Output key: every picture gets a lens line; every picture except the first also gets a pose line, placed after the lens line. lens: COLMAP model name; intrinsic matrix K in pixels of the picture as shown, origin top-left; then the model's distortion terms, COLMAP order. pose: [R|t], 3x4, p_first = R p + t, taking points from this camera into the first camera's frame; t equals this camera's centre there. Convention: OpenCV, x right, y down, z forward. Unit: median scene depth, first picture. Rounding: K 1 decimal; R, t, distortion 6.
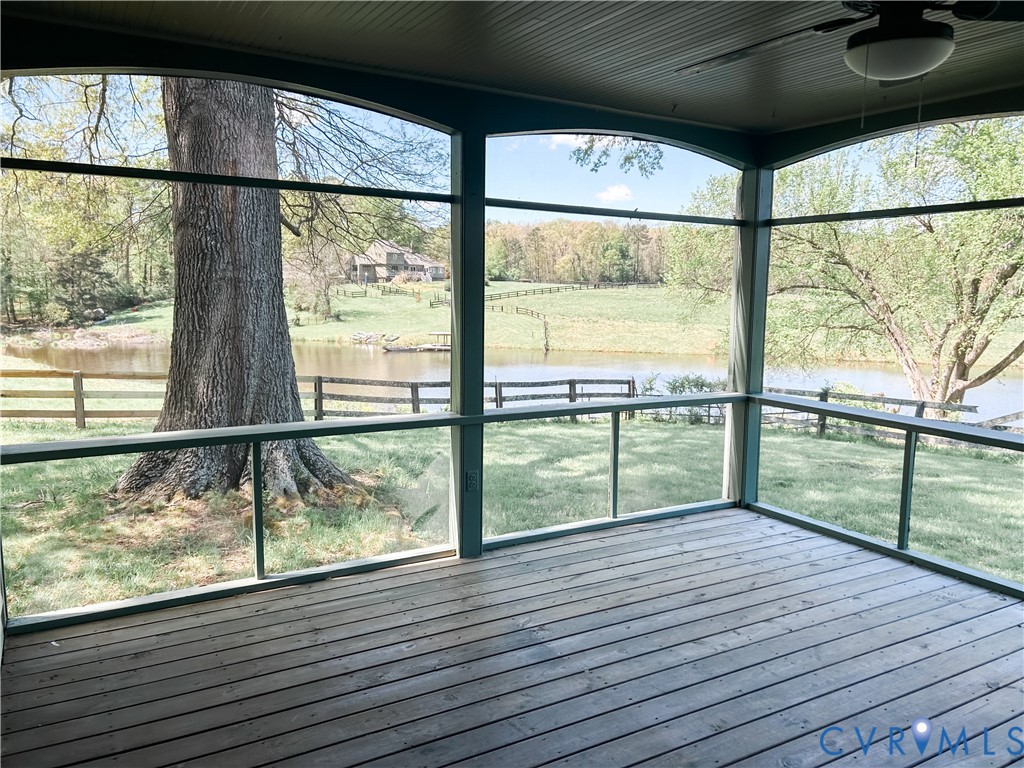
lens RADIAL K [[769.0, 0, 514.3], [0, 769.0, 389.0], [0, 0, 1]] dist [0.047183, -0.058395]
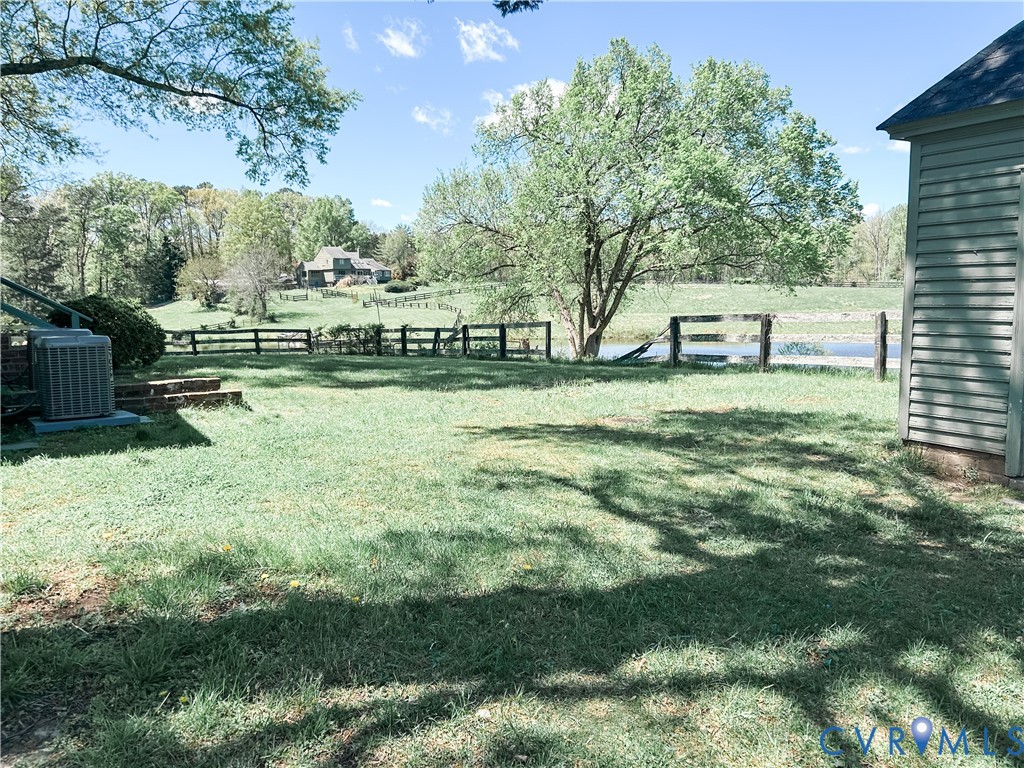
lens RADIAL K [[769.0, 0, 511.3], [0, 769.0, 376.8], [0, 0, 1]] dist [0.047183, -0.058395]
pose [[0.999256, -0.037298, 0.009769, 0.241822], [0.037481, 0.999113, -0.019172, 0.055235], [-0.009046, 0.019524, 0.999768, -0.201615]]
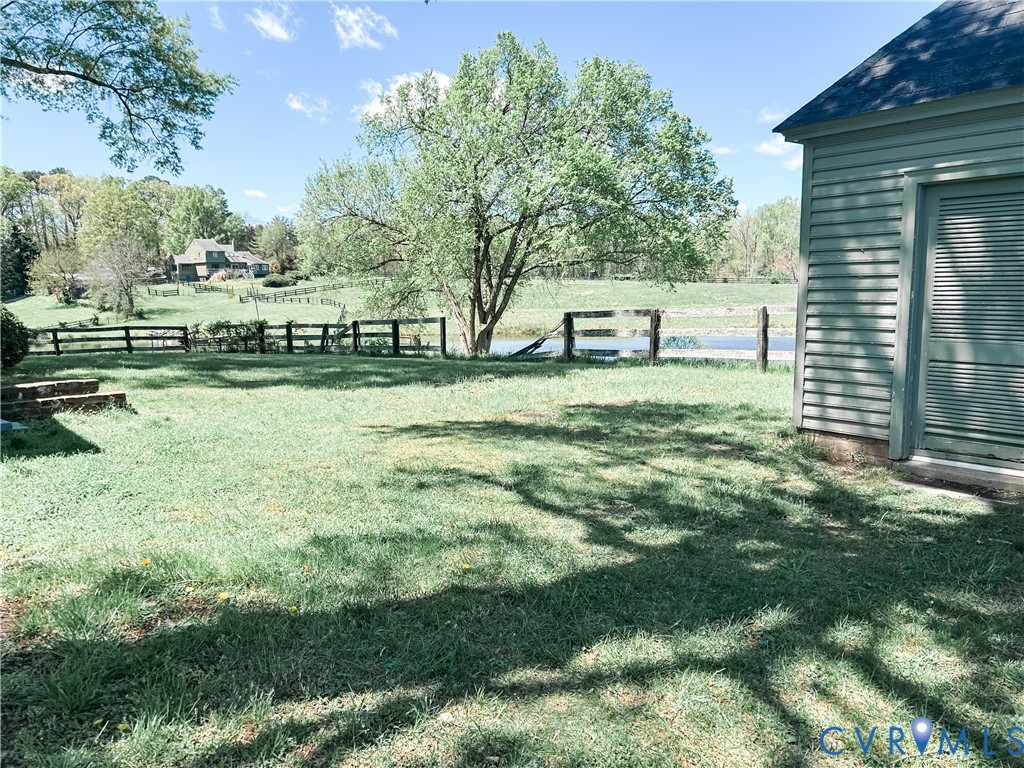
lens RADIAL K [[769.0, 0, 505.8], [0, 769.0, 393.8], [0, 0, 1]] dist [0.047183, -0.058395]
pose [[0.987452, -0.055671, 0.147779, 0.237281], [0.054067, 0.998427, 0.014852, 0.054843], [-0.148374, -0.006676, 0.988909, -0.200329]]
